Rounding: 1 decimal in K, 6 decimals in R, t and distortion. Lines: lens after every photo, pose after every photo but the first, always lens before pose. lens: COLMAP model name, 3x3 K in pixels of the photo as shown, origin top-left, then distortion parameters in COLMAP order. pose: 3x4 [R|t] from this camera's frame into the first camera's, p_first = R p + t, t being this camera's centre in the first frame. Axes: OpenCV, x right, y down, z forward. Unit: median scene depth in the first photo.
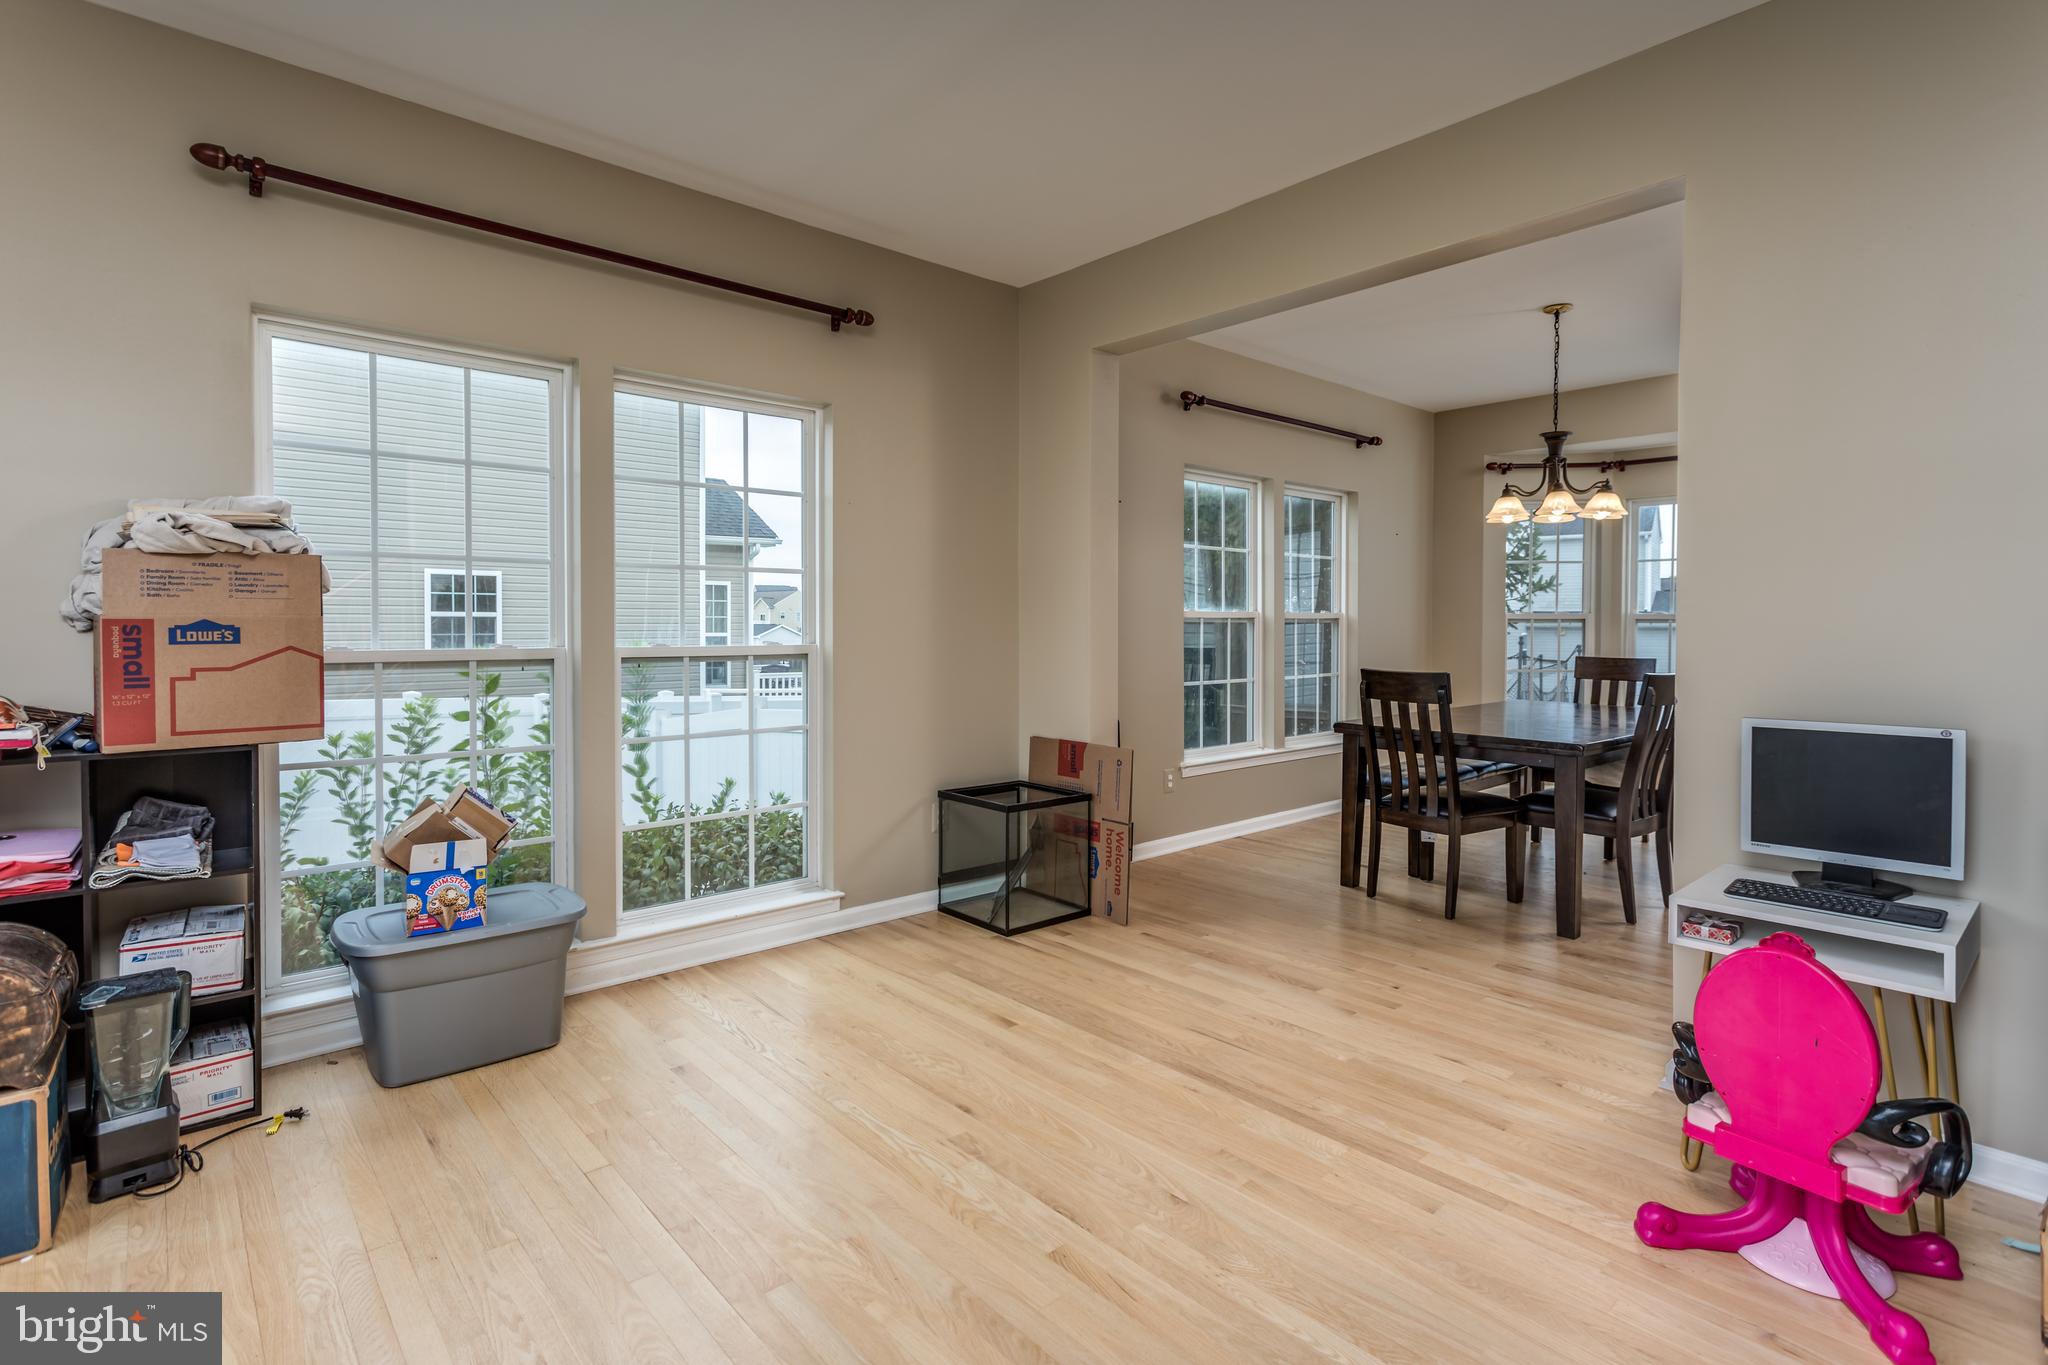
lens RADIAL K [[982.4, 0, 1033.9], [0, 982.4, 638.4], [0, 0, 1]] dist [0.002393, 0.000479]
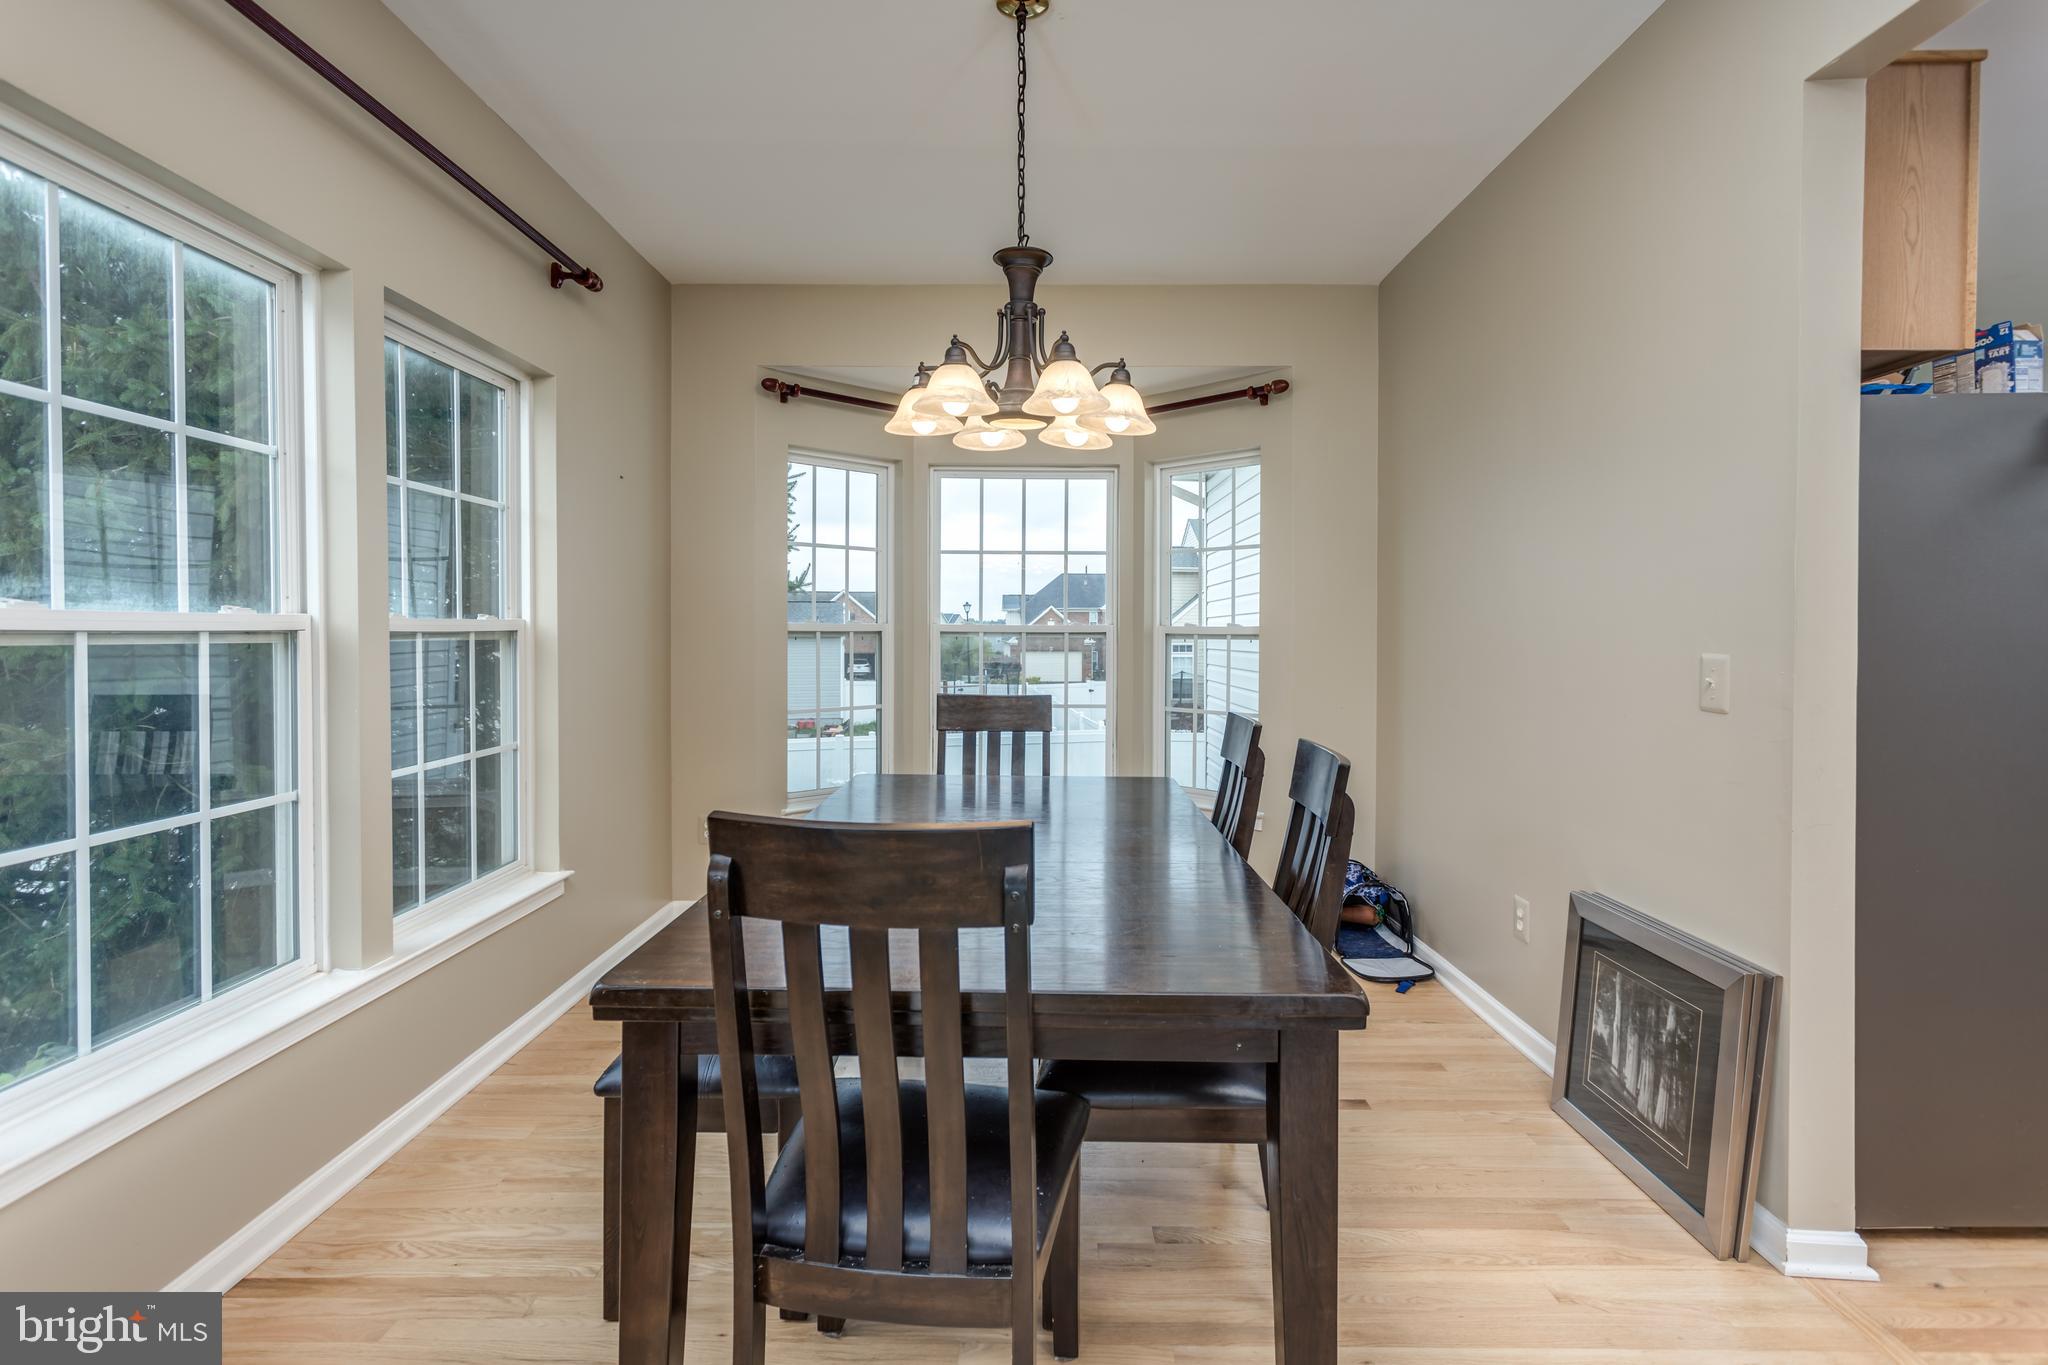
lens RADIAL K [[982.4, 0, 1033.9], [0, 982.4, 638.4], [0, 0, 1]] dist [0.002393, 0.000479]
pose [[0.664052, -0.009321, 0.747628, 0.128368], [0.010549, 0.999940, 0.003097, -0.016468], [-0.747612, 0.005830, 0.664110, 0.532552]]
